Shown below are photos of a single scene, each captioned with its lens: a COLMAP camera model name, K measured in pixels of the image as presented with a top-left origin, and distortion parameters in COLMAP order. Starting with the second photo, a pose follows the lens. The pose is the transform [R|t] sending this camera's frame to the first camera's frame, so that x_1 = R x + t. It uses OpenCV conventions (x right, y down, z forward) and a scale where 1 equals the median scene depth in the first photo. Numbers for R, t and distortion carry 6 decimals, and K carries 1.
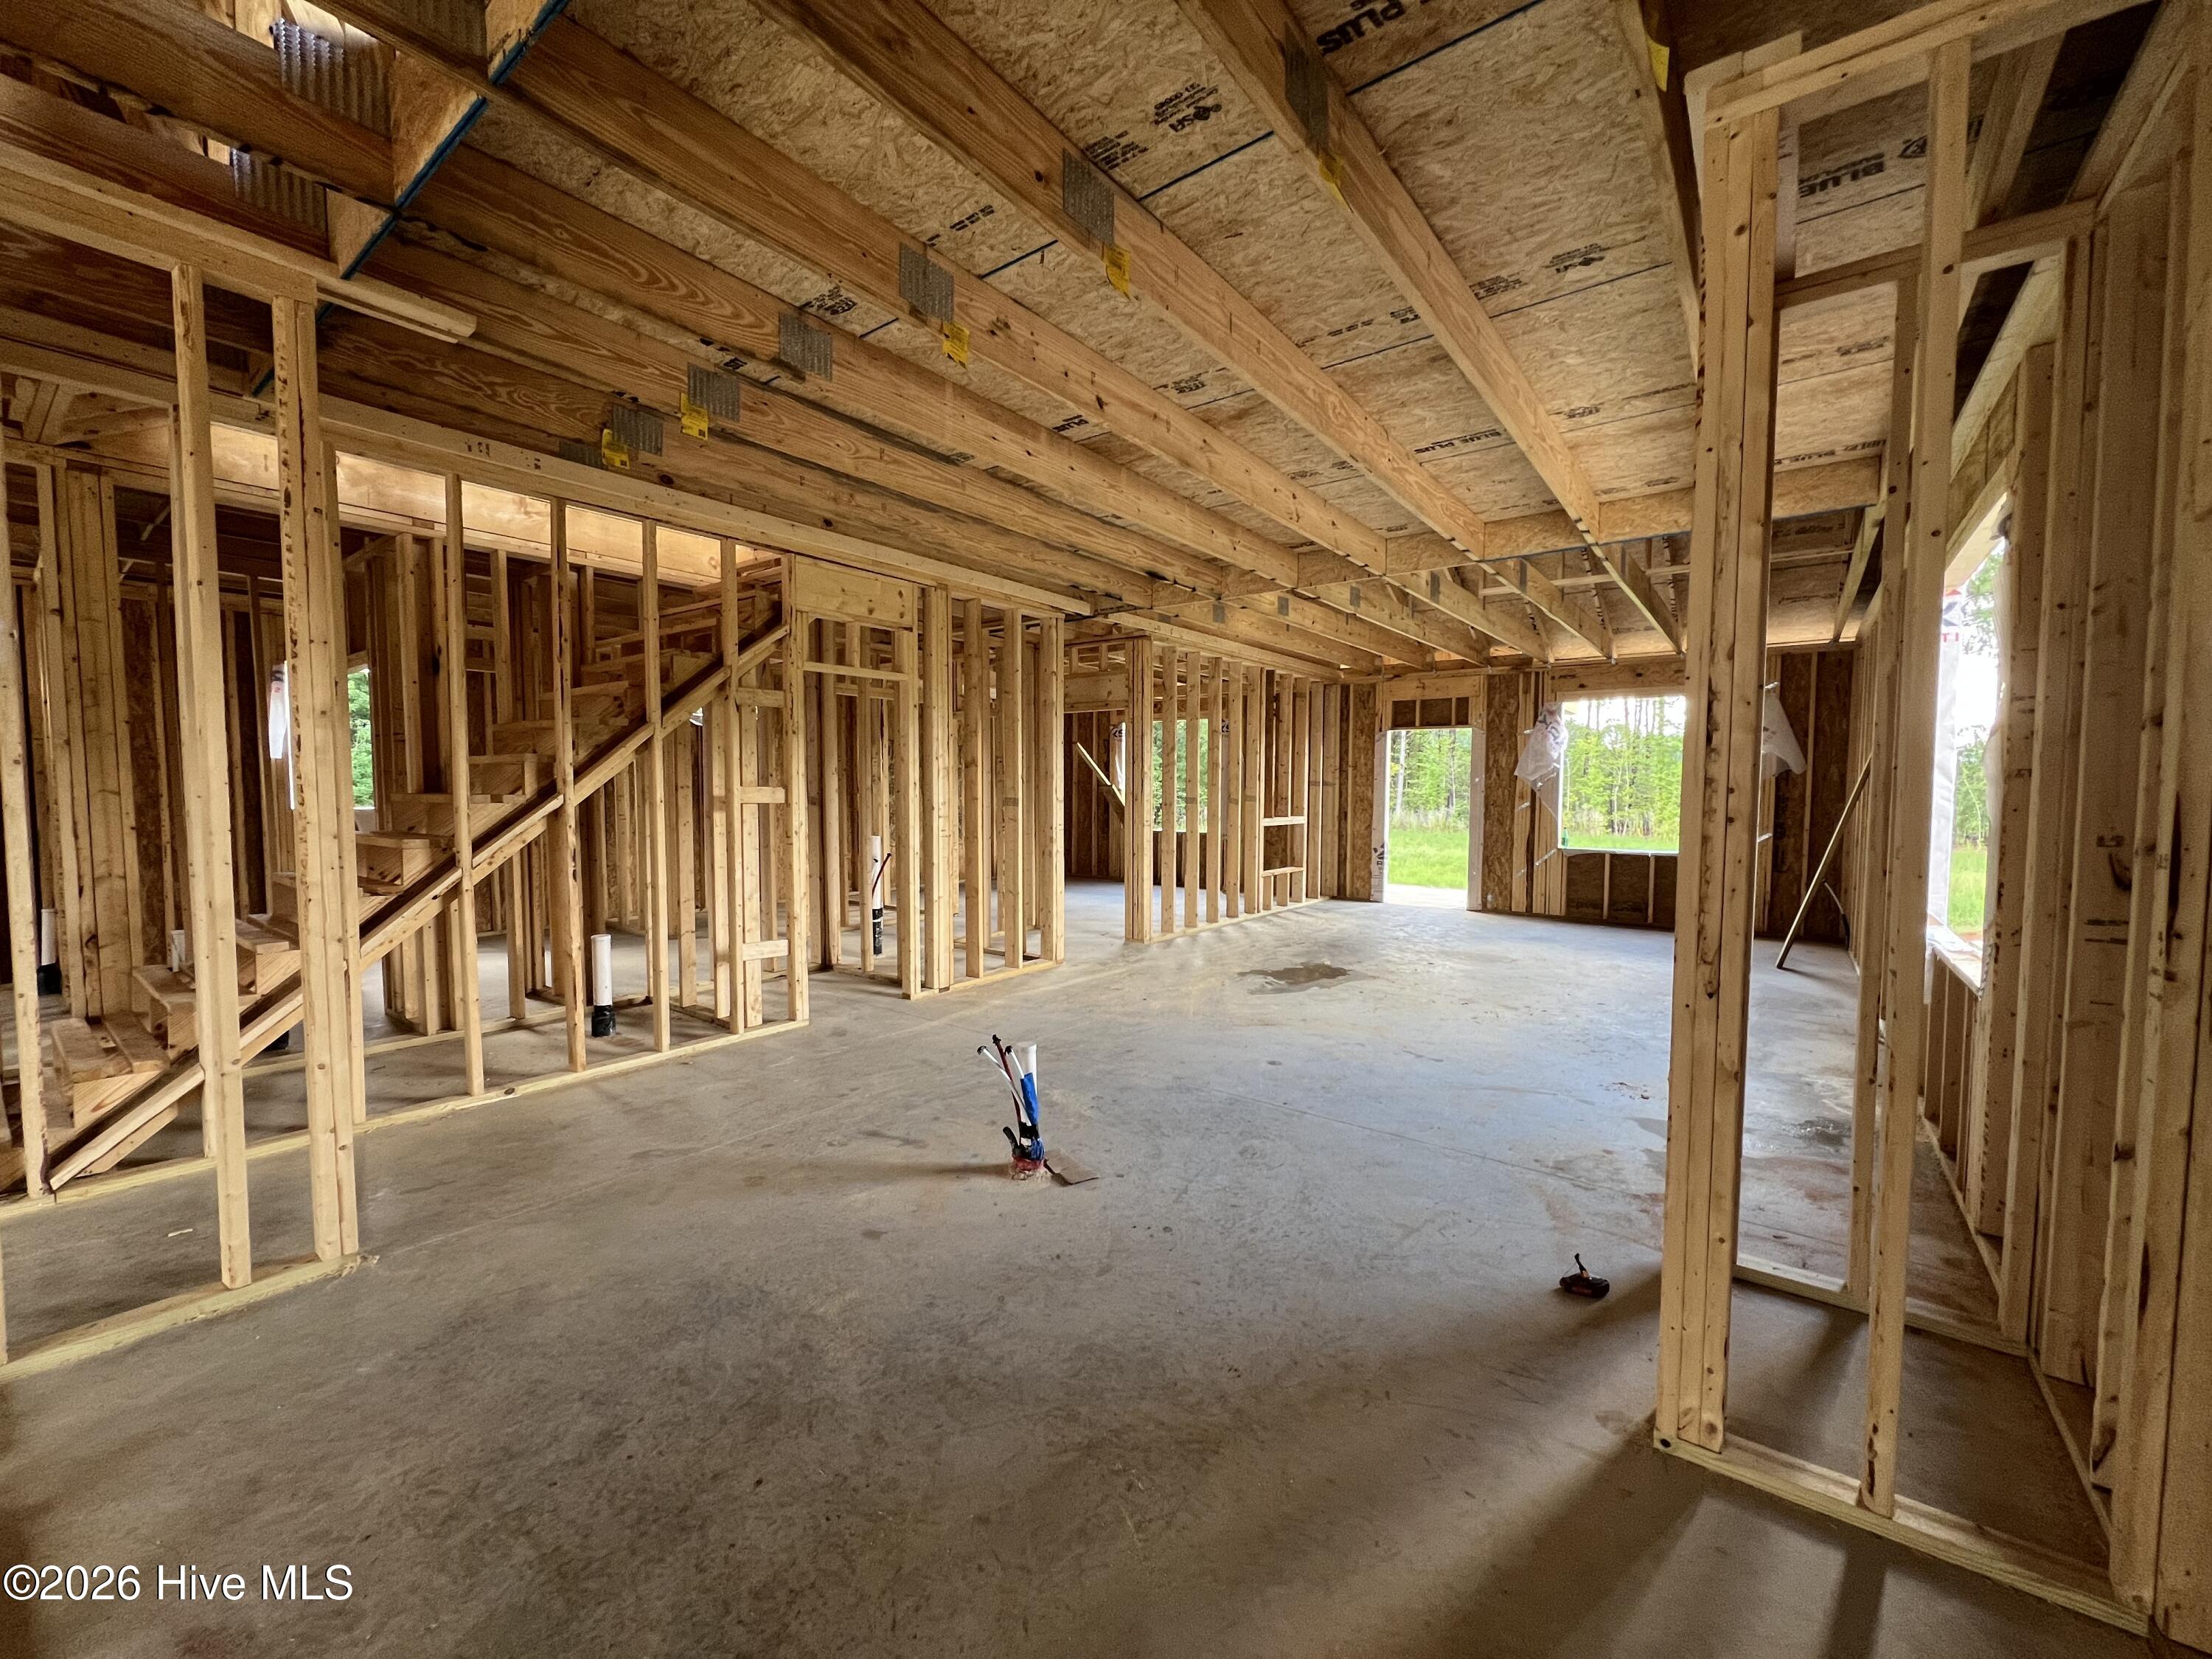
lens RADIAL K [[882.1, 0, 1106.0], [0, 882.1, 829.5], [0, 0, 1]] dist [0.000338, 0.000229]
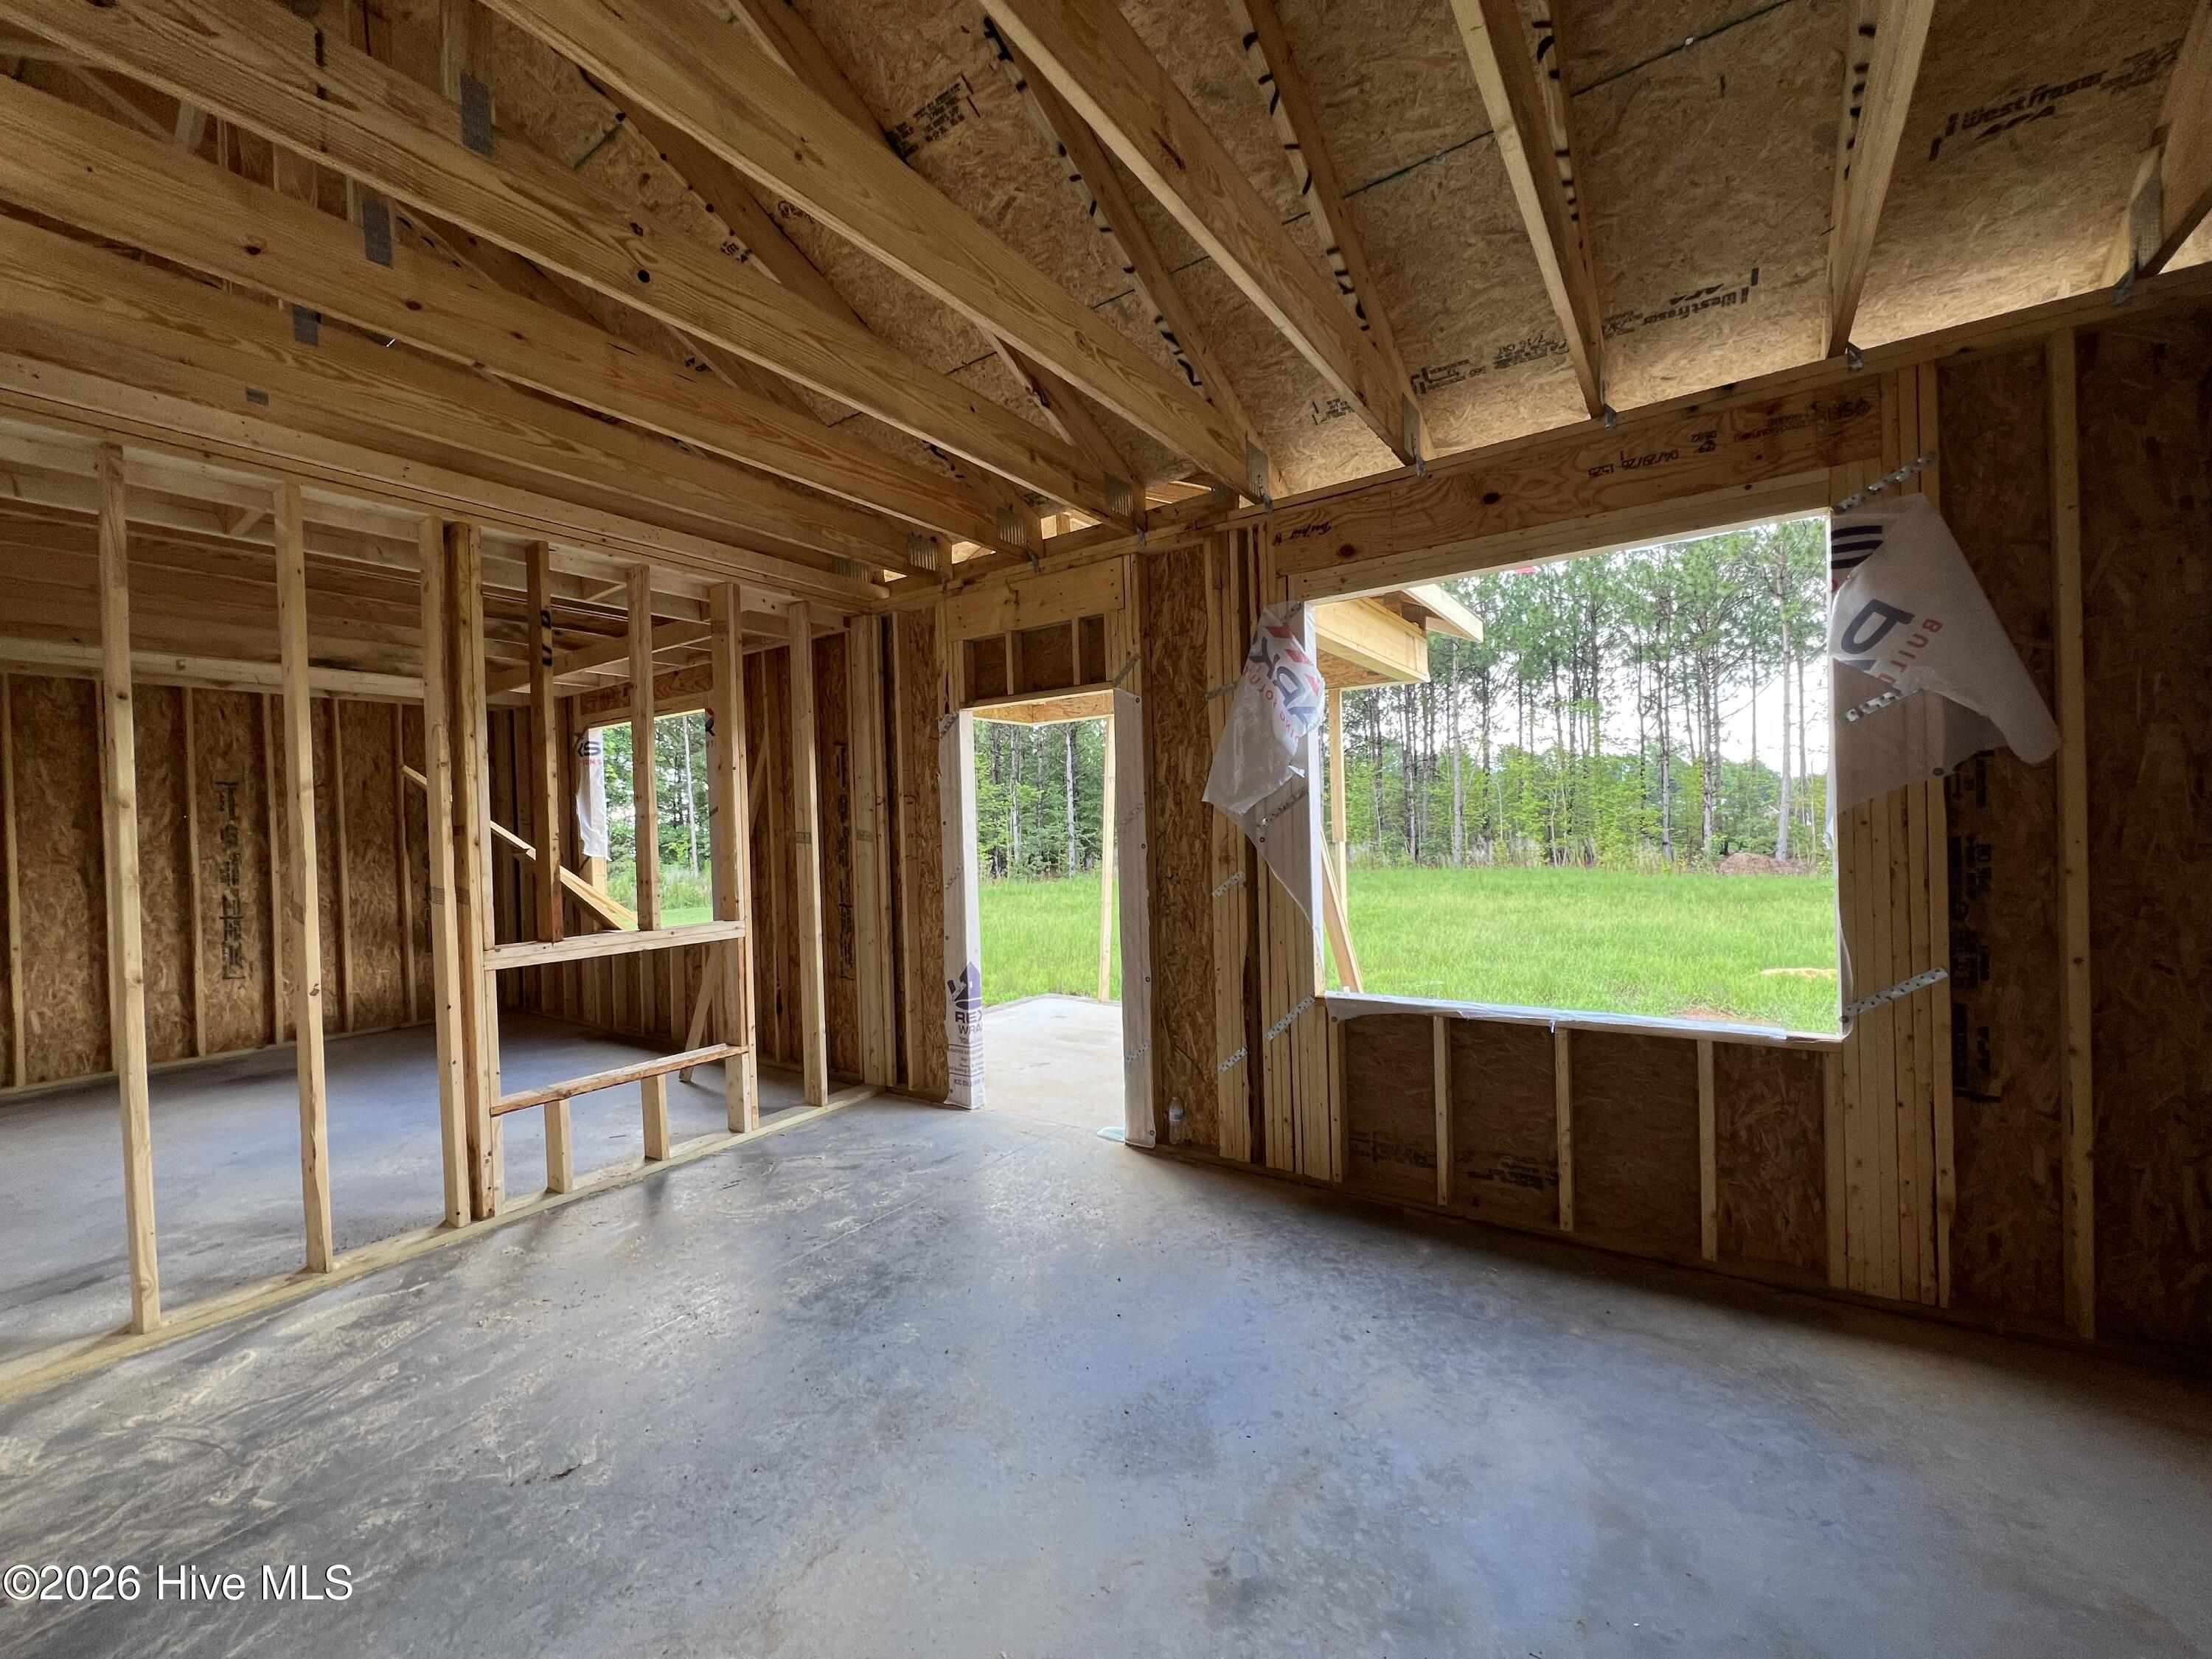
lens RADIAL K [[876.7, 0, 1102.9], [0, 876.7, 831.4], [0, 0, 1]] dist [-0.001808, -0.000102]
pose [[0.998464, -0.036596, 0.041598, 0.397620], [0.038378, 0.998343, -0.042874, -0.034080], [-0.039960, 0.044405, 0.998214, 0.614182]]
